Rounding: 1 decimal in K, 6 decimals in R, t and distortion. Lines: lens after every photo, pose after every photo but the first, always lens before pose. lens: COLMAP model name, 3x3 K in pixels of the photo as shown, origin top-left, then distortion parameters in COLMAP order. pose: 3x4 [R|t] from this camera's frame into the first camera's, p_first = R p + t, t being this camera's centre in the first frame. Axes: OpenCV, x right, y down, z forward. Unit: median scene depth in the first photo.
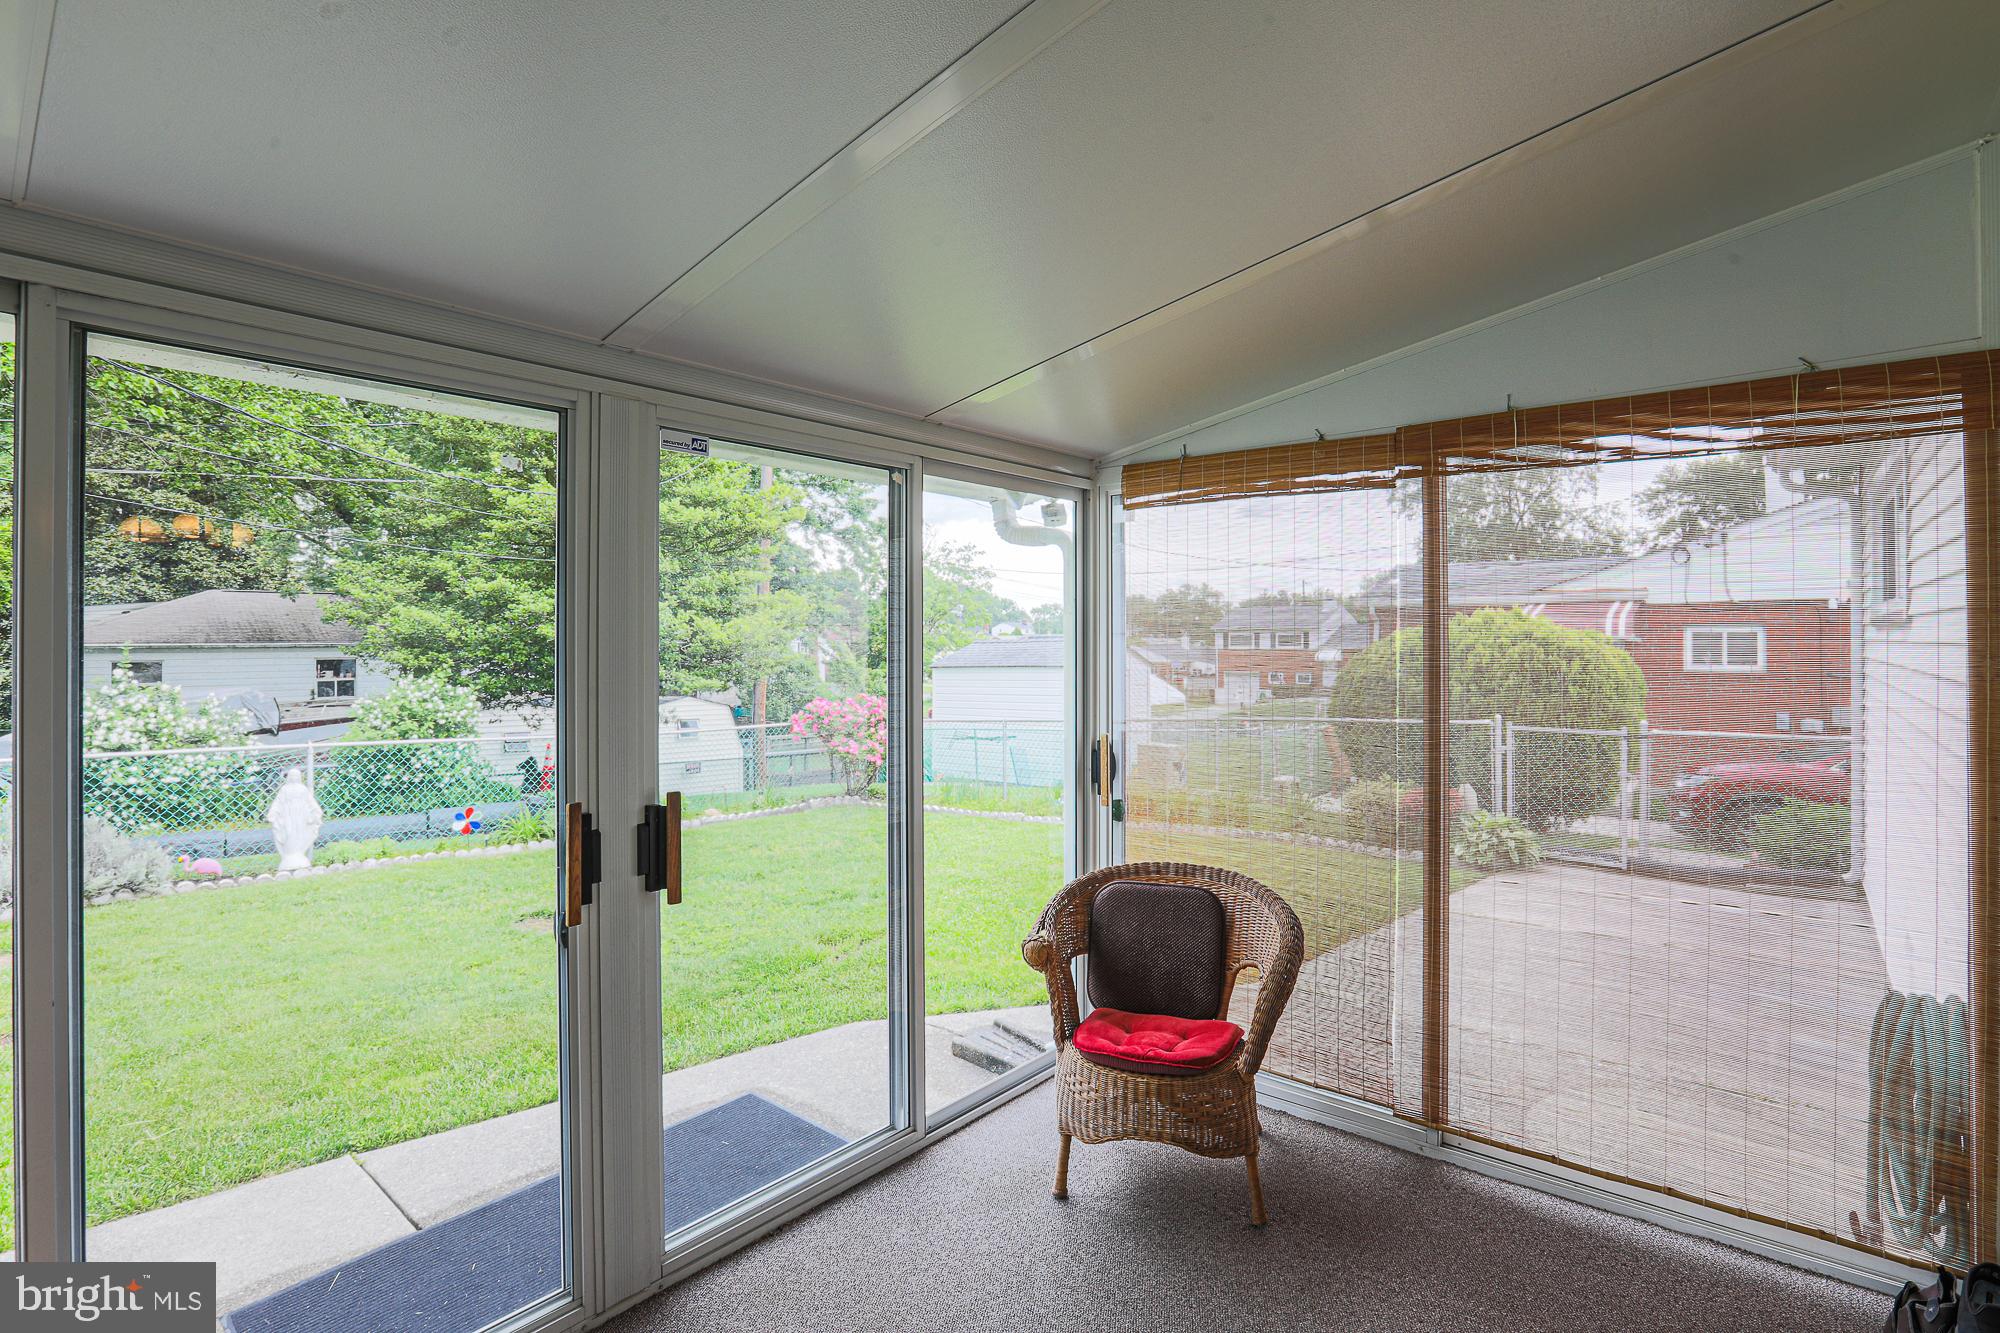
lens RADIAL K [[923.6, 0, 1003.9], [0, 923.6, 632.1], [0, 0, 1]] dist [-0.062919, 0.027522]
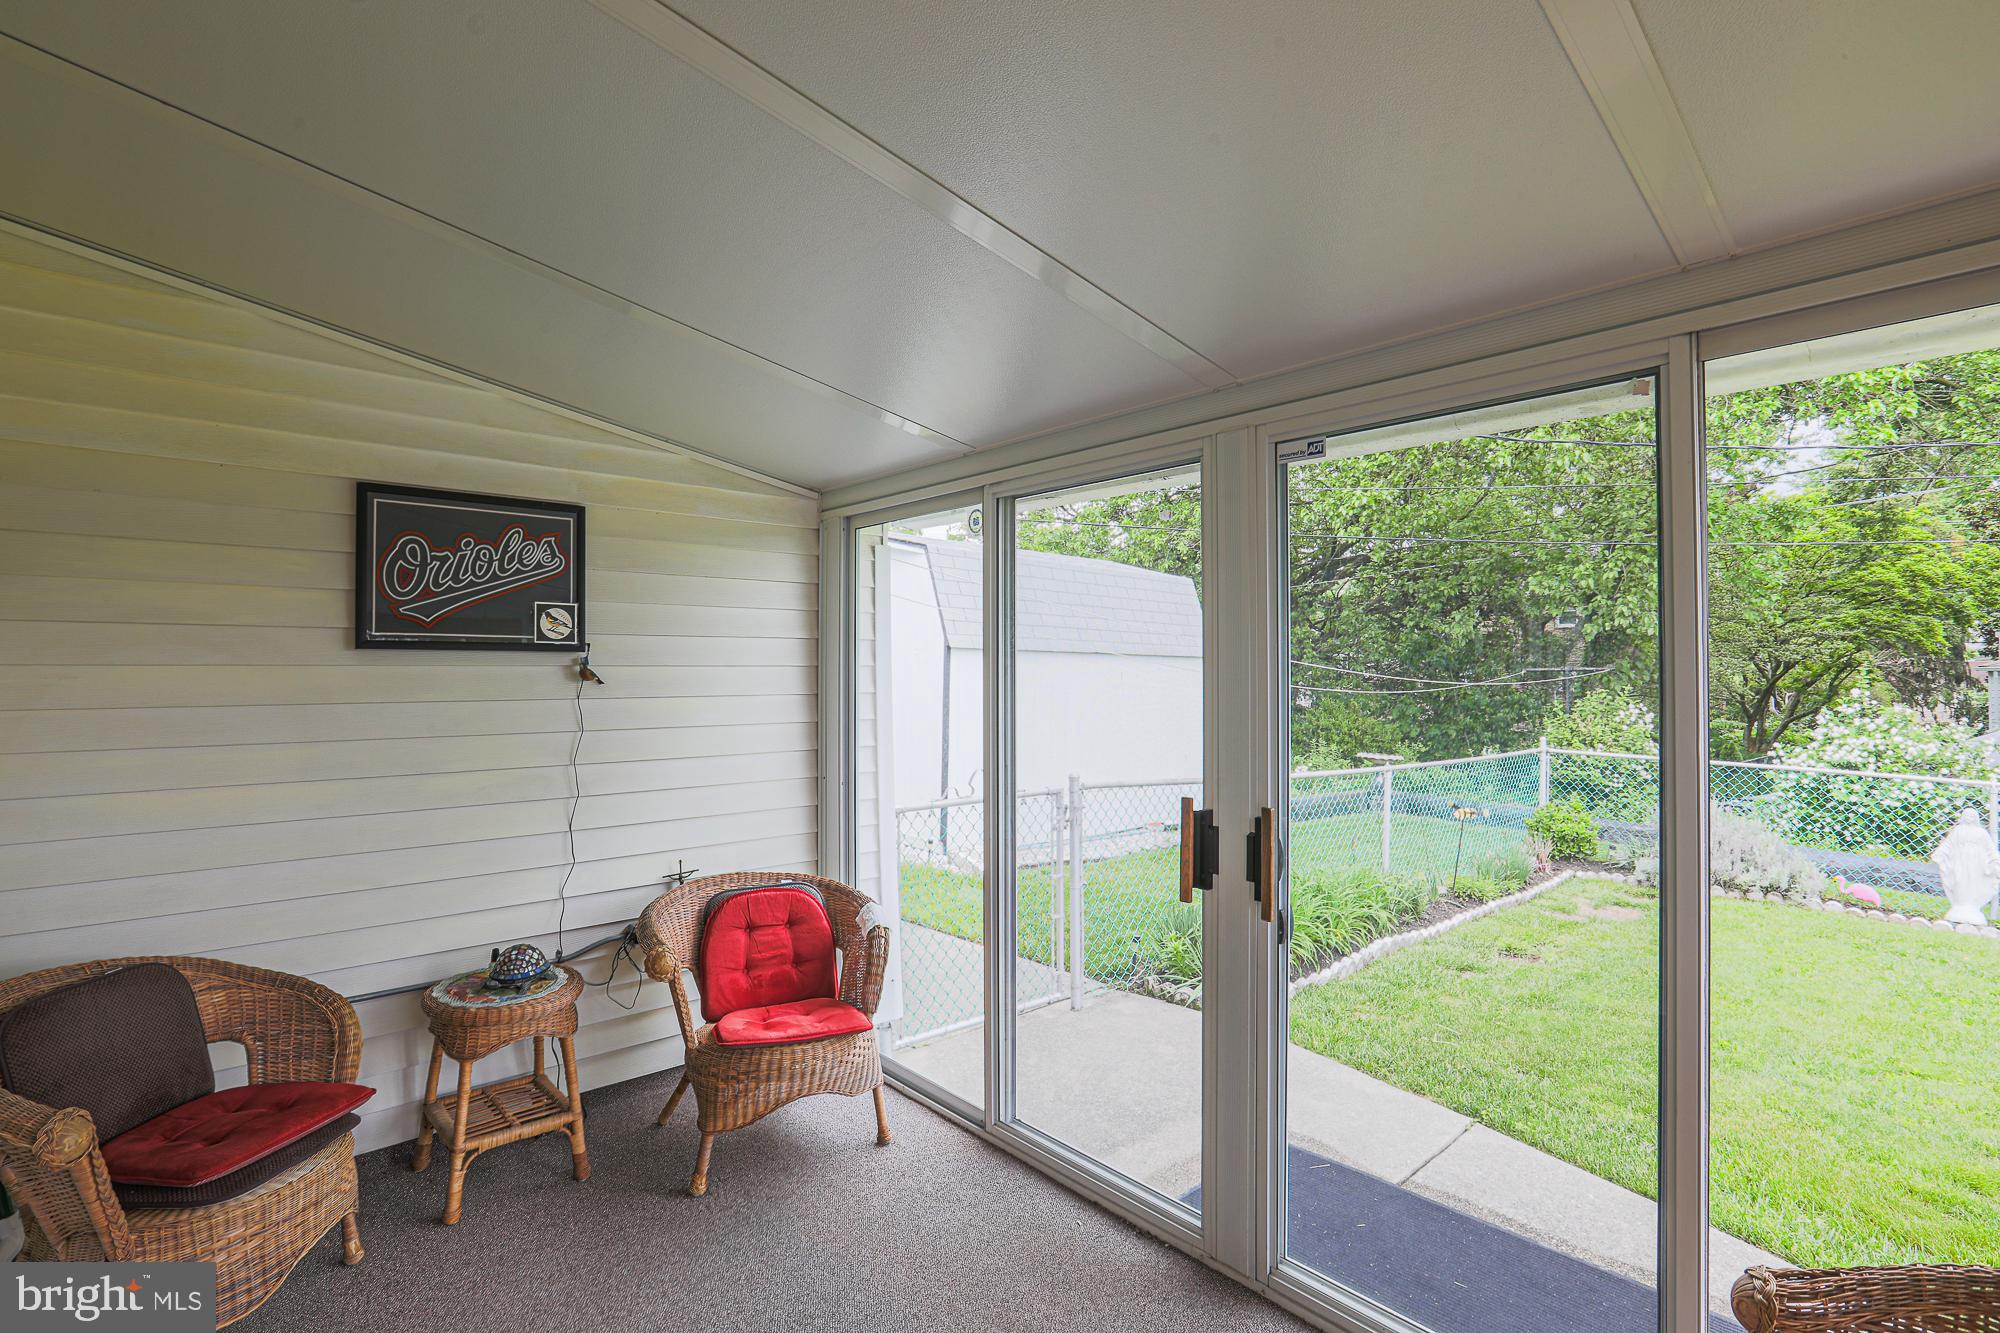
lens RADIAL K [[914.3, 0, 1019.8], [0, 914.3, 656.4], [0, 0, 1]] dist [-0.074706, 0.026135]
pose [[-0.094080, -0.011811, -0.995495, 0.128830], [0.014250, 0.999811, -0.013209, 0.003597], [0.995463, -0.015429, -0.093894, 0.164082]]
